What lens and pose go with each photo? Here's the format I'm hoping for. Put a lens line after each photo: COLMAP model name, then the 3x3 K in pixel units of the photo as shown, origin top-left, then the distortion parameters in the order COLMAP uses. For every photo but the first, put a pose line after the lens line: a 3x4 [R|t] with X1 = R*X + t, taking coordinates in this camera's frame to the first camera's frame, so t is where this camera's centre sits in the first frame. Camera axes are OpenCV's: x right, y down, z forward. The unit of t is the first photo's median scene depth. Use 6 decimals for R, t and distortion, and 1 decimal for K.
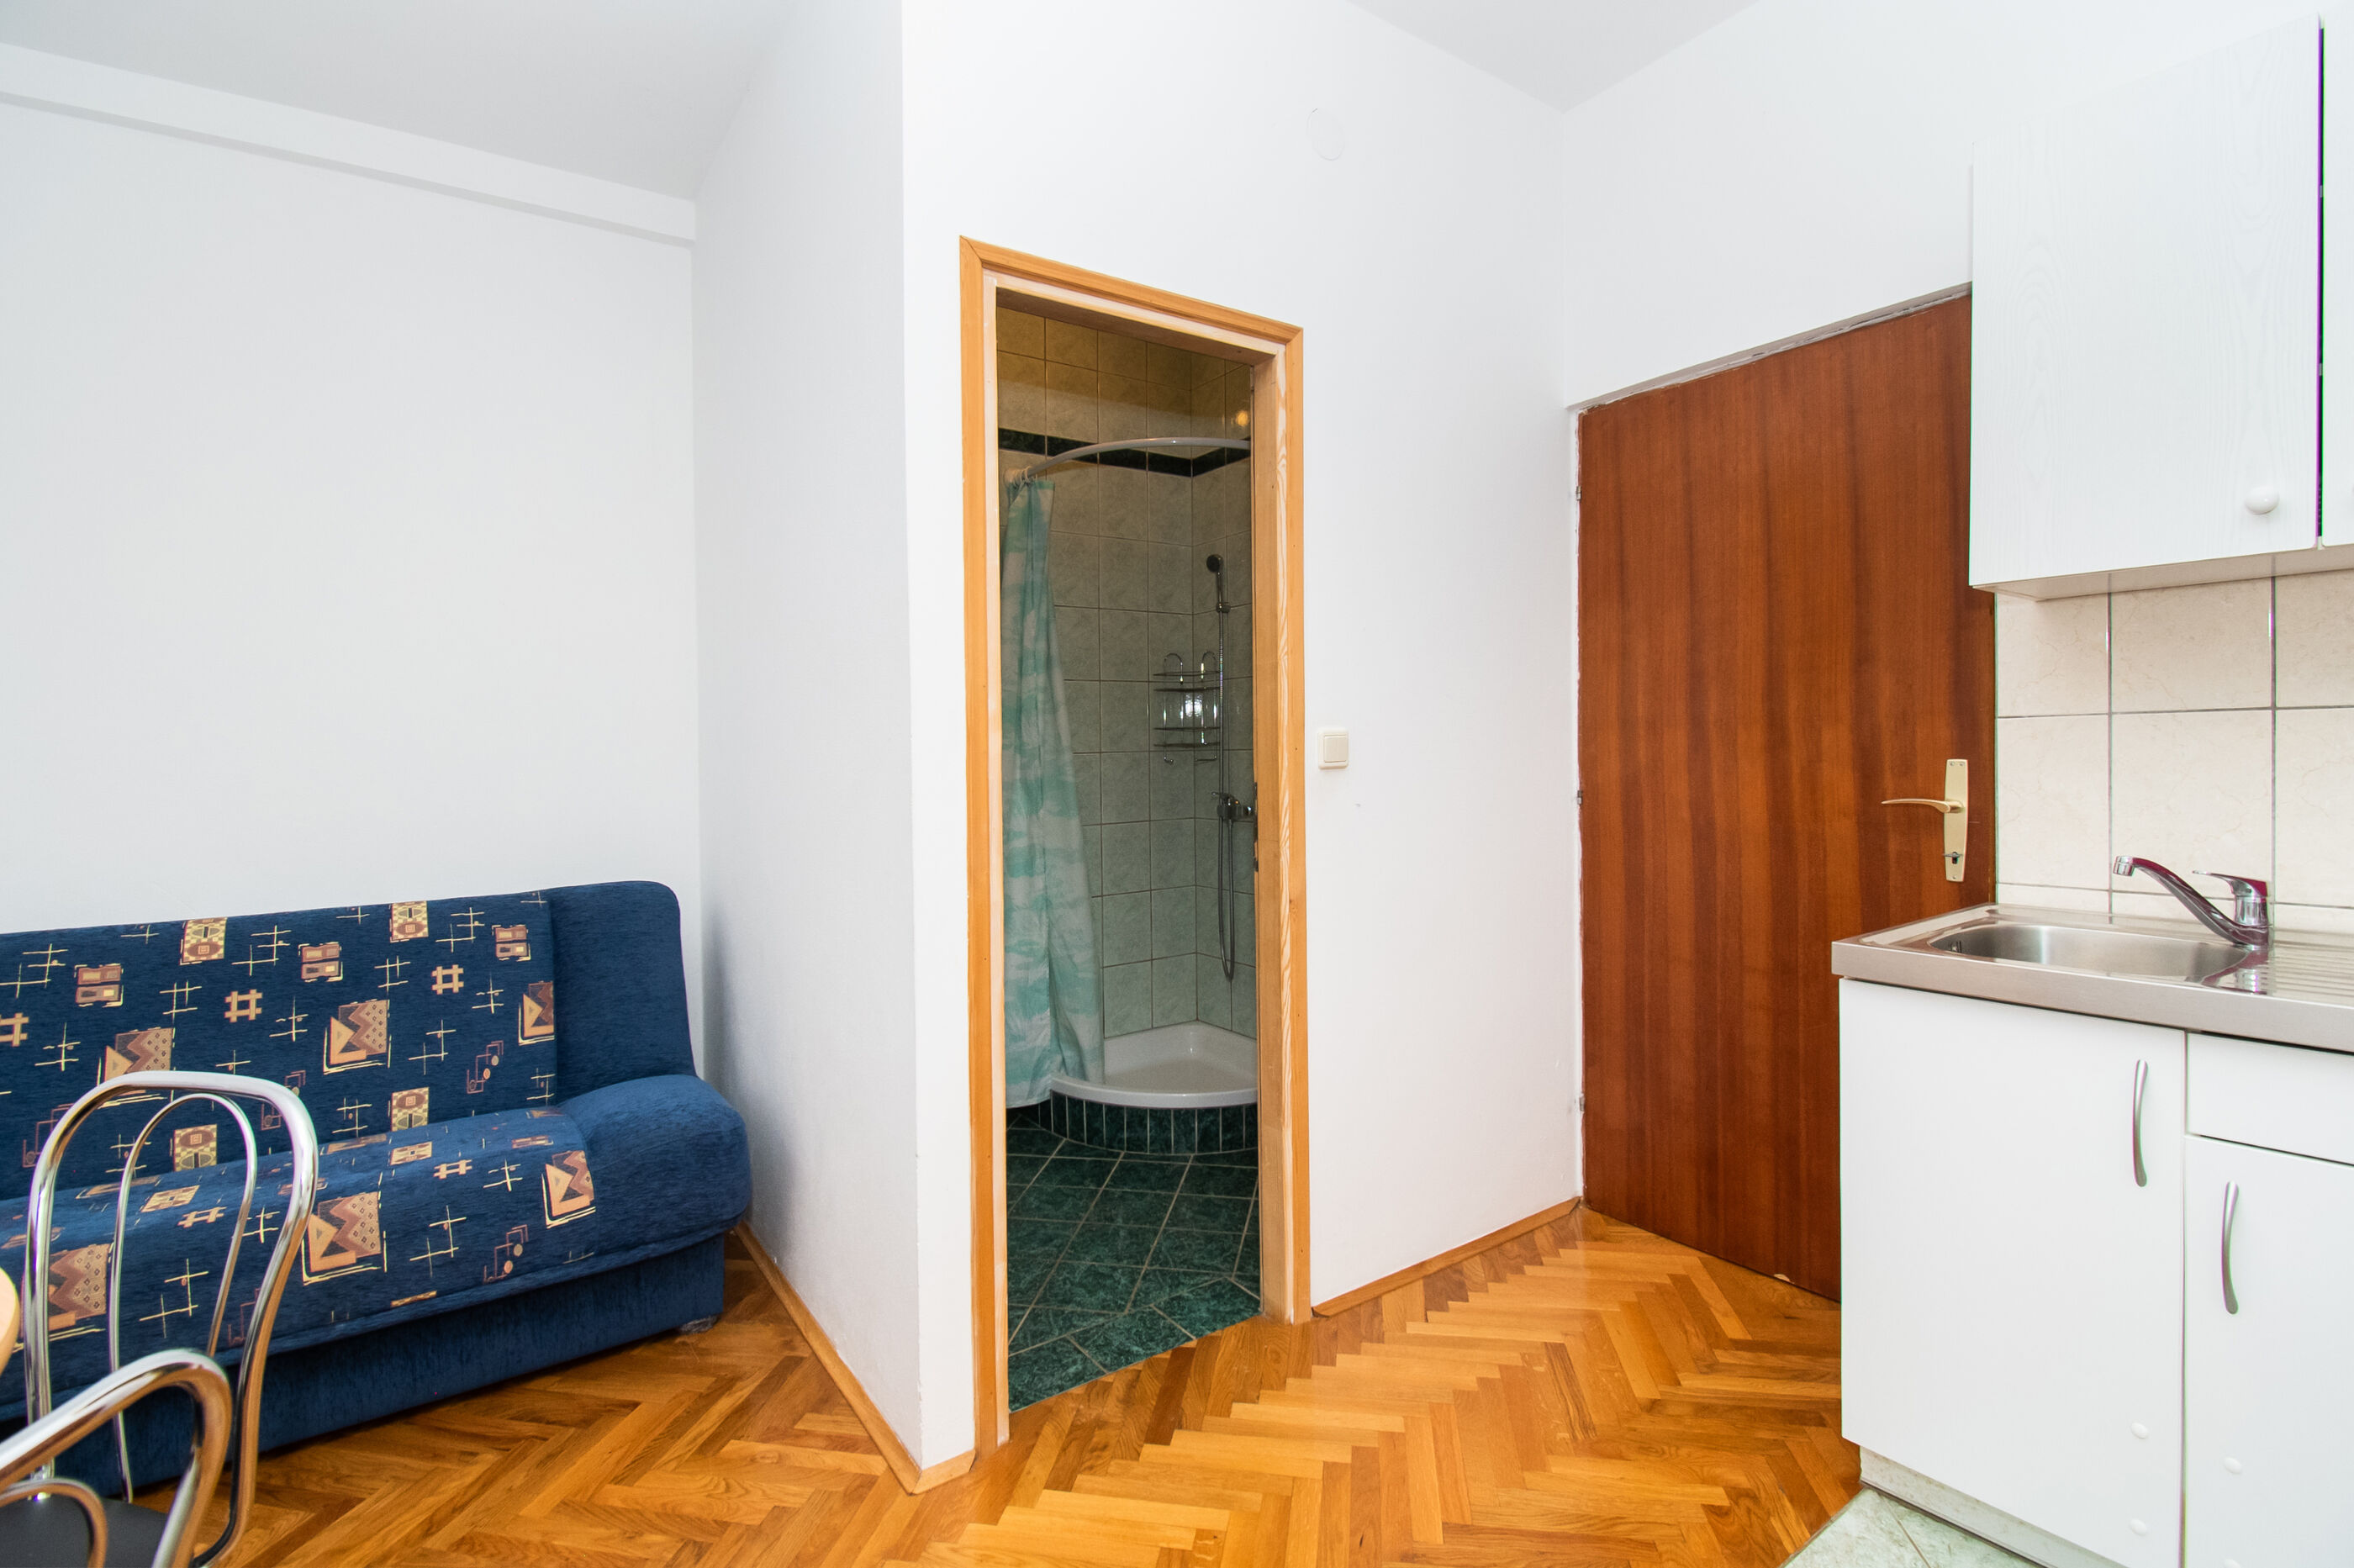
lens RADIAL K [[1083.6, 0, 1176.9], [0, 1083.6, 753.1], [0, 0, 1]] dist [-0.001894, -0.000388]
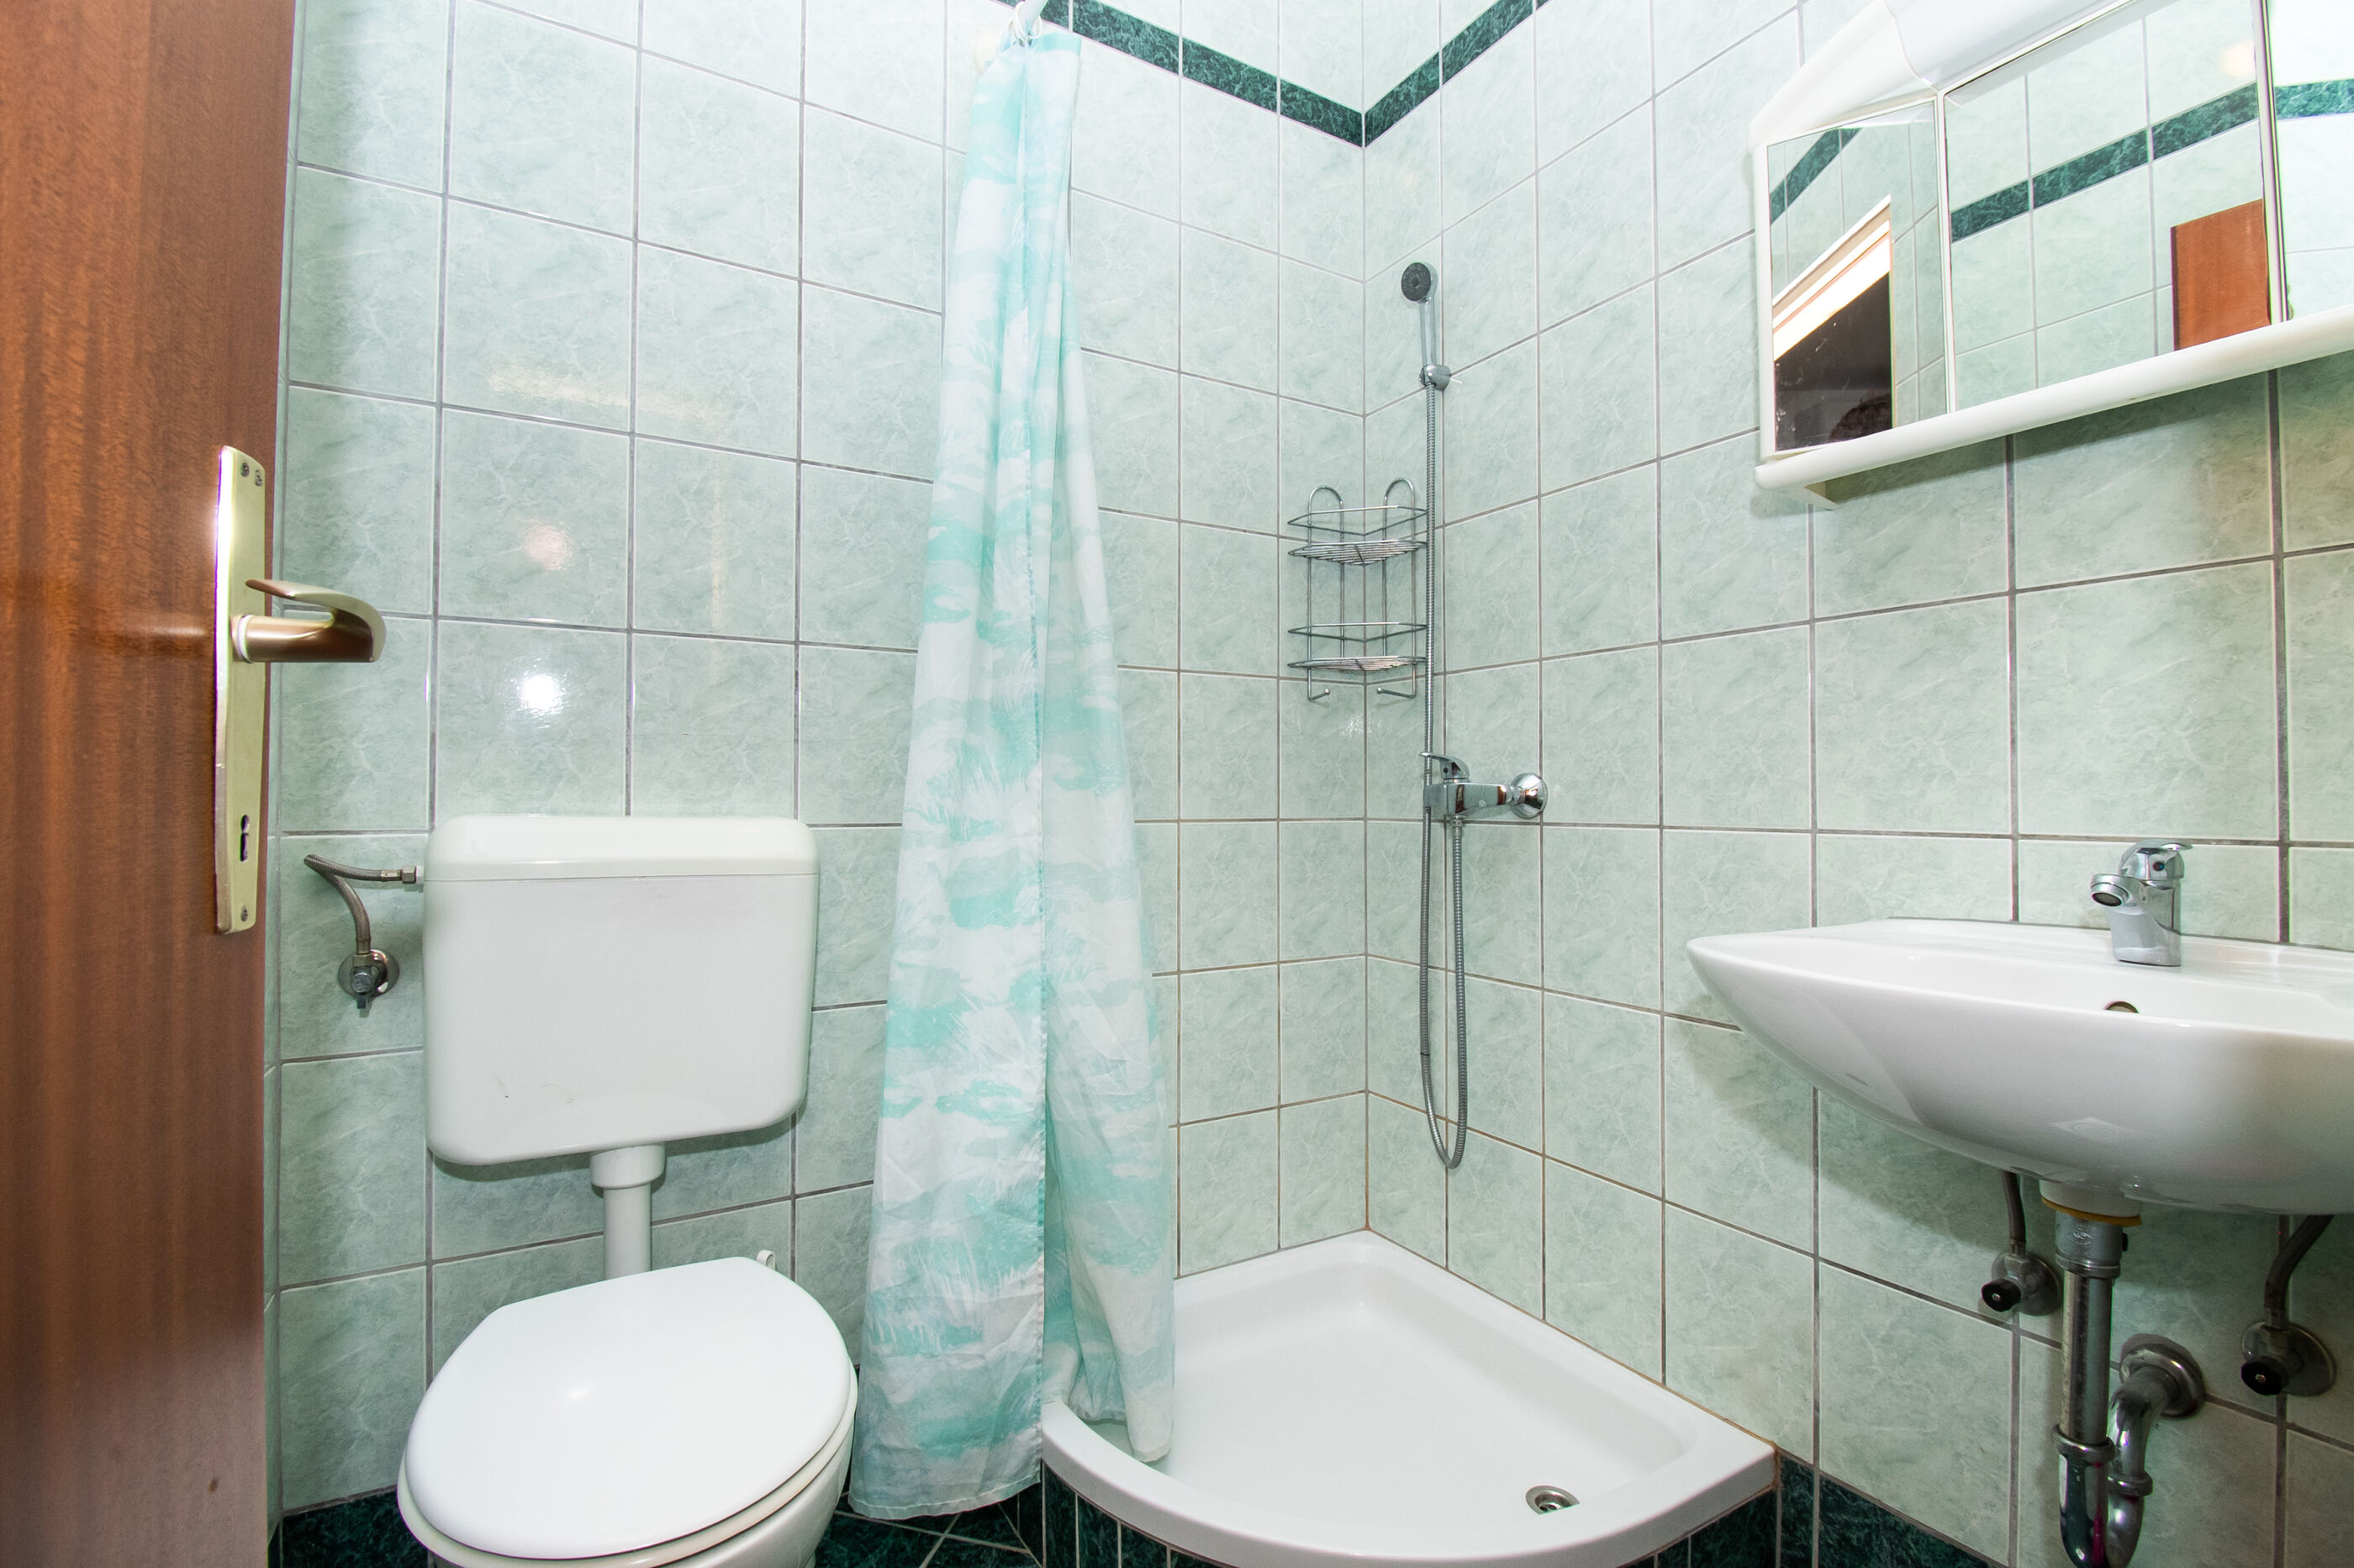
lens RADIAL K [[1041.1, 0, 1164.9], [0, 1041.1, 778.8], [0, 0, 1]] dist [-0.001173, -0.000360]
pose [[0.995594, 0.010851, -0.093141, -0.035689], [-0.013858, 0.999401, -0.031697, 0.066002], [0.092741, 0.032848, 0.995148, 0.583635]]
